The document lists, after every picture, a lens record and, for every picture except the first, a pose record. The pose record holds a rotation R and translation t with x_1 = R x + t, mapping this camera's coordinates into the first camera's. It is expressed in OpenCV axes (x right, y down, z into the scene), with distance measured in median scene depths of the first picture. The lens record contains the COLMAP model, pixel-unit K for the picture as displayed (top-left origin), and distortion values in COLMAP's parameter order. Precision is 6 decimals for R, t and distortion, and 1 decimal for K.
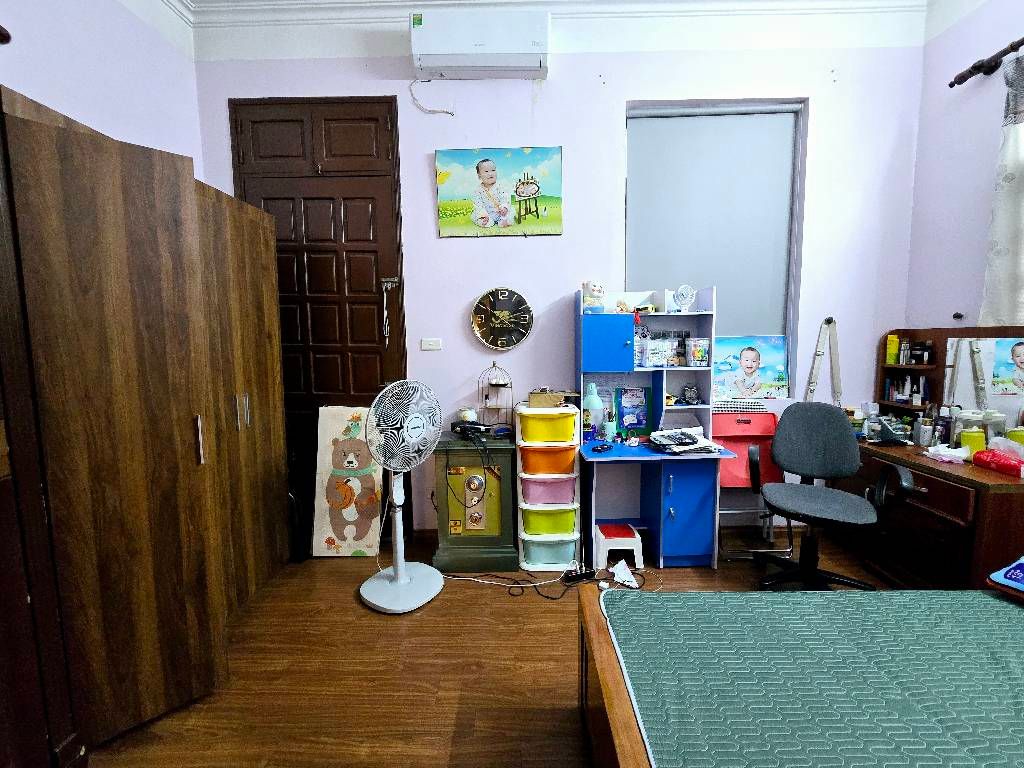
lens RADIAL K [[424.9, 0, 507.2], [0, 424.9, 378.3], [0, 0, 1]] dist [-0.010340, 0.004057]
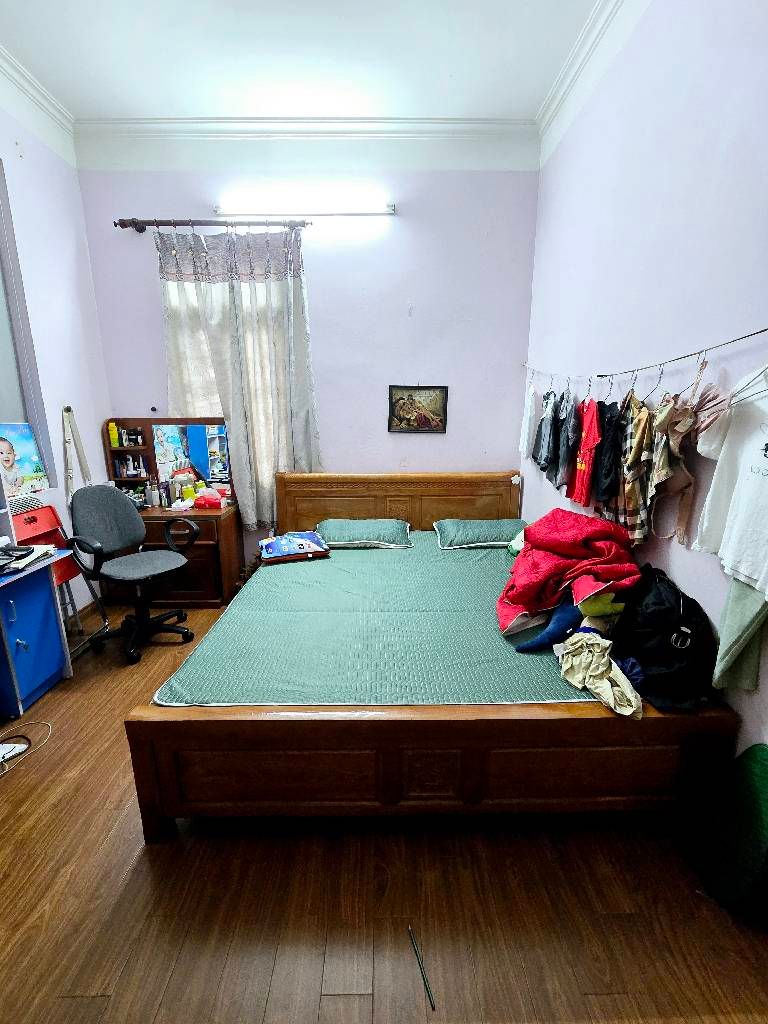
lens RADIAL K [[424.9, 0, 383.4], [0, 424.9, 507.5], [0, 0, 1]] dist [-0.010340, 0.004057]
pose [[-0.027869, -0.193497, 0.980705, -0.355567], [0.099635, 0.975663, 0.195334, -0.026806], [-0.994634, 0.103156, -0.007911, 0.267382]]
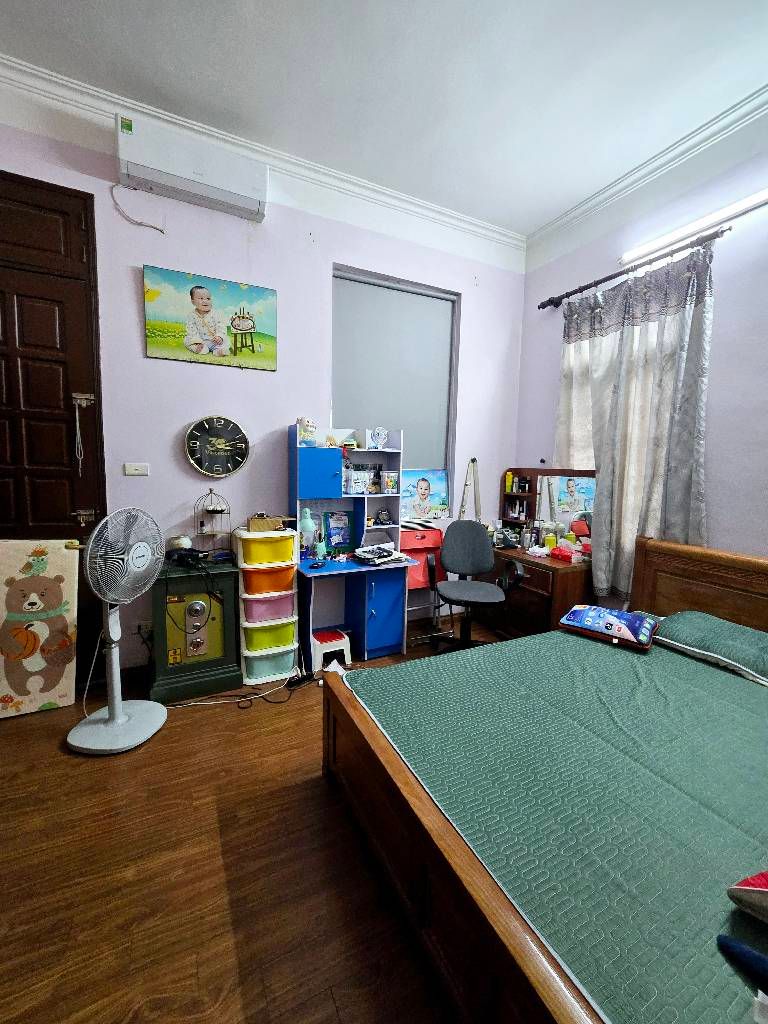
lens RADIAL K [[424.9, 0, 383.4], [0, 424.9, 507.5], [0, 0, 1]] dist [-0.010340, 0.004057]
pose [[0.889889, -0.012402, 0.456008, -0.131879], [0.007758, 0.999897, 0.012055, -0.002899], [-0.456110, -0.007190, 0.889894, -0.092916]]
